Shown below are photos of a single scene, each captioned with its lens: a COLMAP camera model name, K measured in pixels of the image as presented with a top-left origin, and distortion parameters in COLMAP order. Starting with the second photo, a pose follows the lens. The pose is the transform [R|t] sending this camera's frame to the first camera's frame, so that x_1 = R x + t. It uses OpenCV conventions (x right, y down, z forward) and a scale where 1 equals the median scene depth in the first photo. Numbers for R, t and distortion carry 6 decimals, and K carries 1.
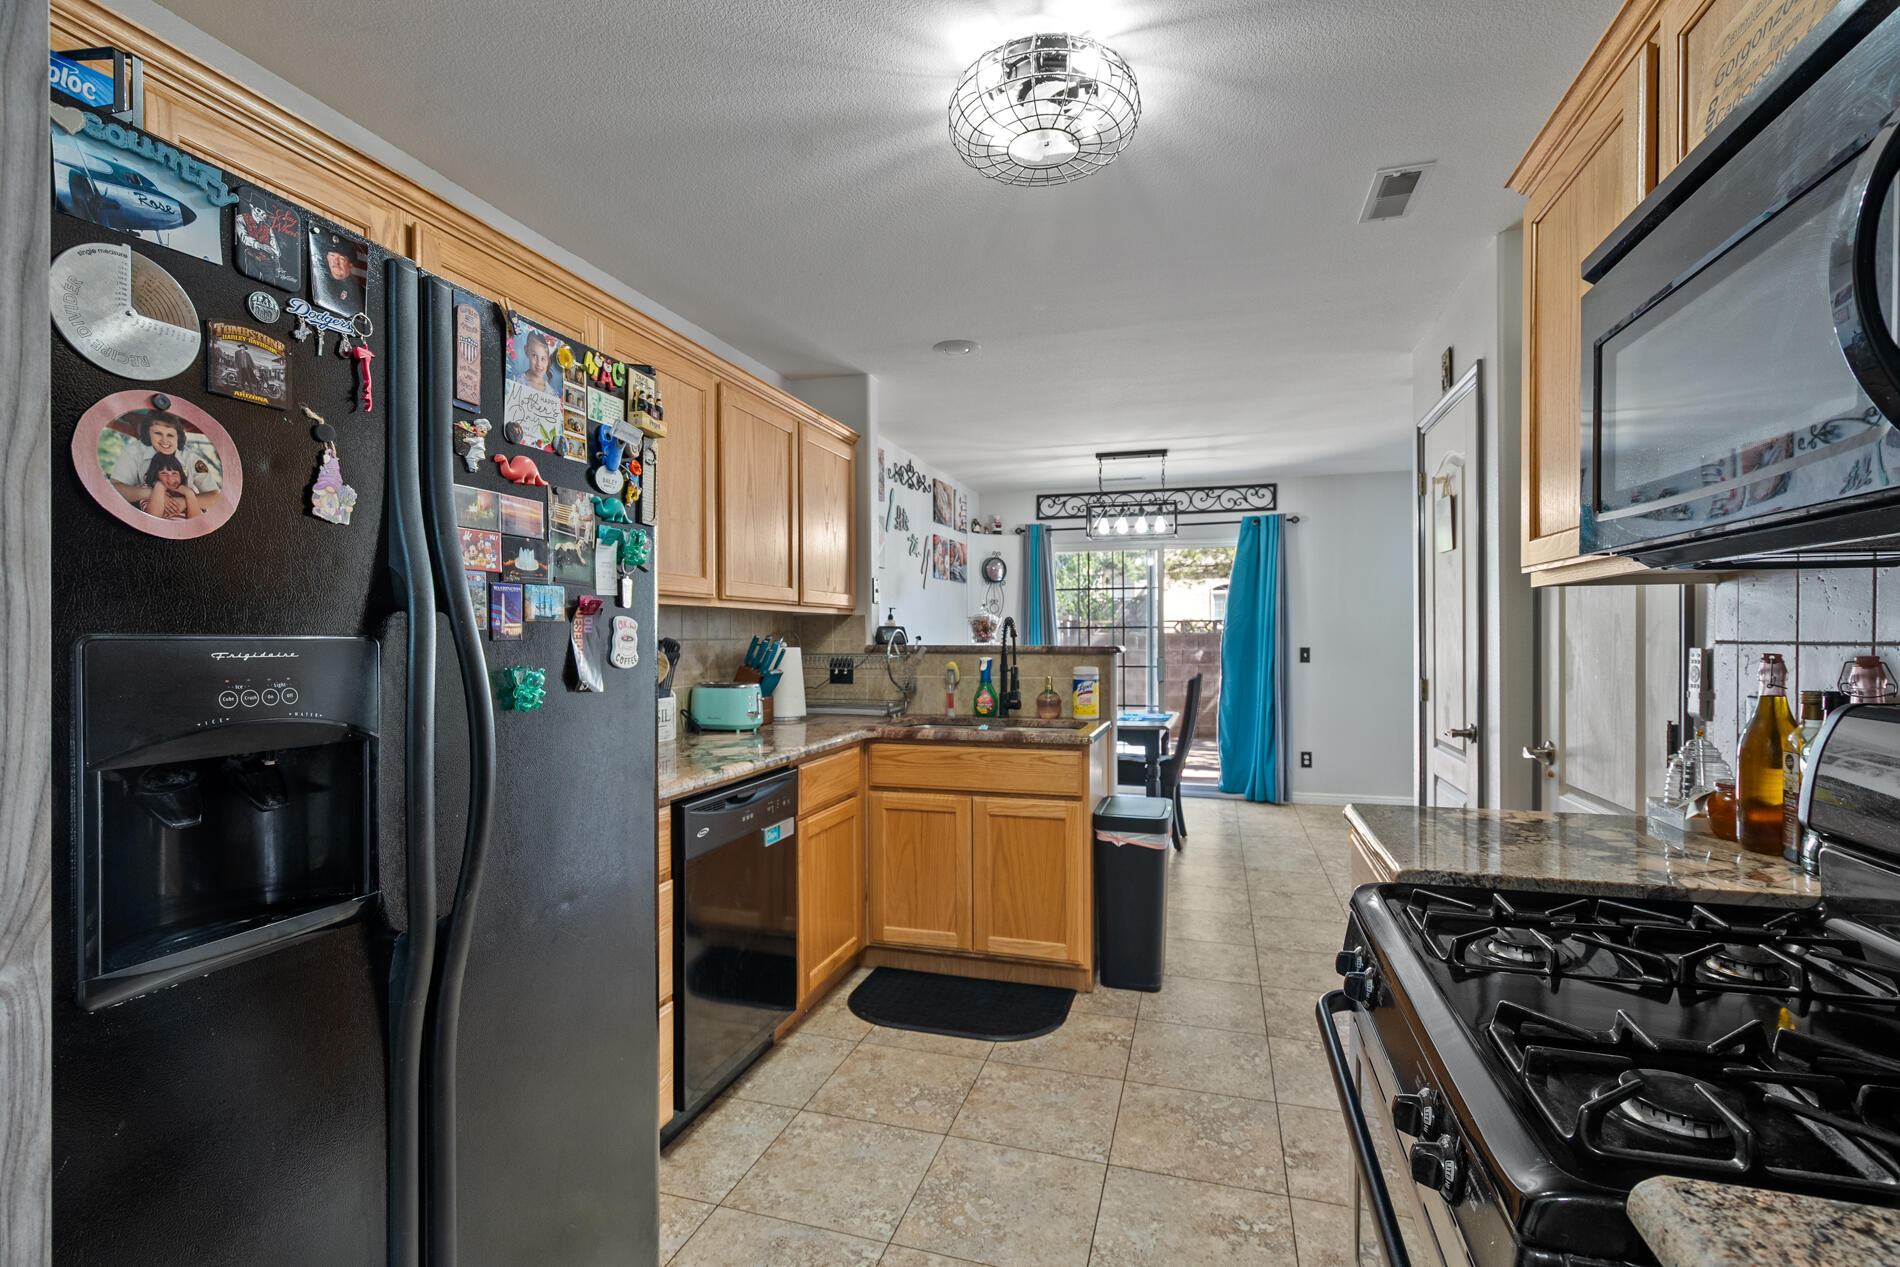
lens RADIAL K [[872.9, 0, 950.6], [0, 872.9, 640.4], [0, 0, 1]] dist [-0.000928, 0.001533]
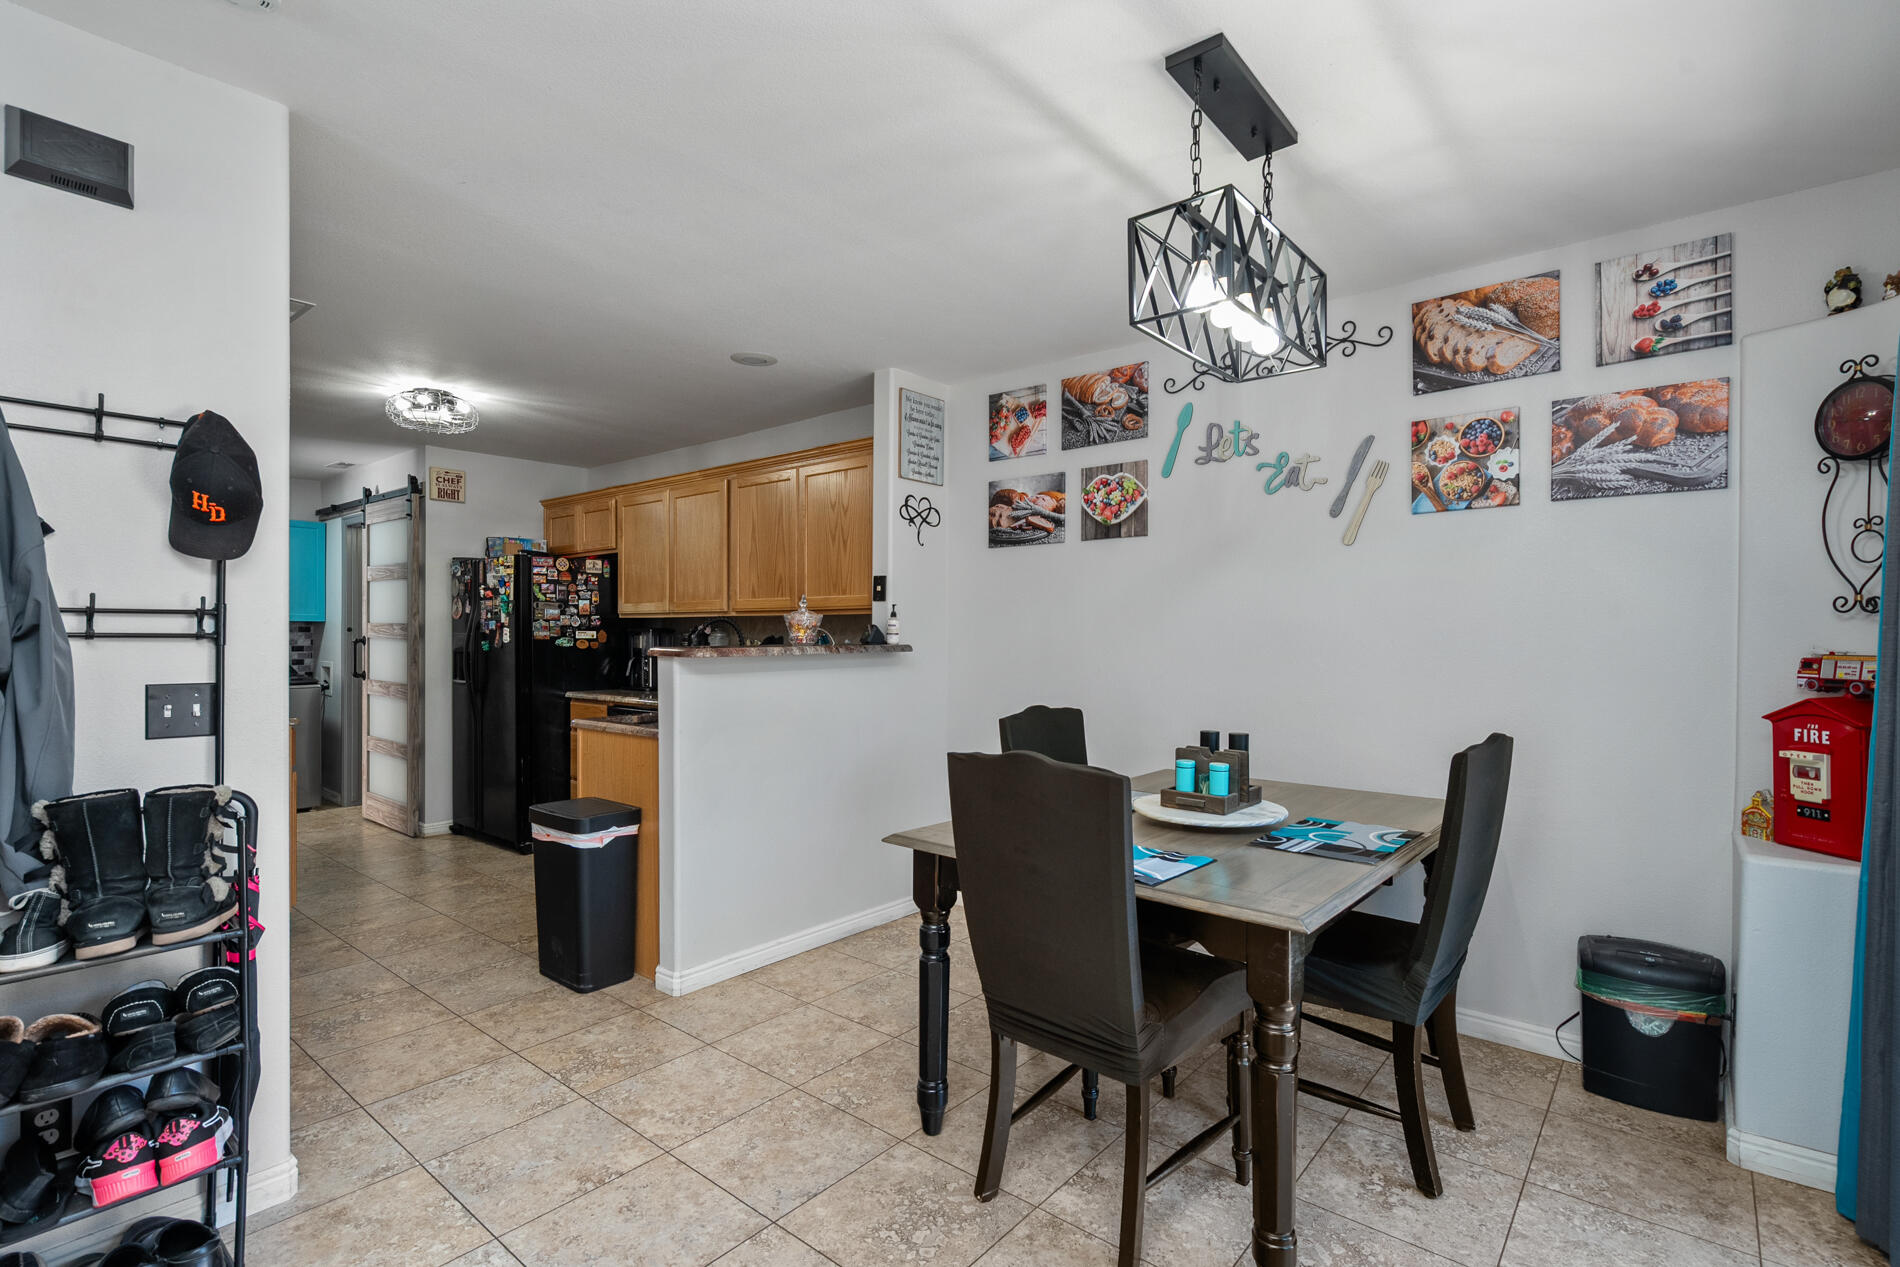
lens RADIAL K [[899.7, 0, 942.9], [0, 899.7, 640.7], [0, 0, 1]] dist [0.007685, 0.000309]
pose [[-0.399830, 0.010112, -0.916534, 1.308524], [-0.005553, 0.999894, 0.013454, -0.019857], [0.916573, 0.010469, -0.399731, 2.365717]]
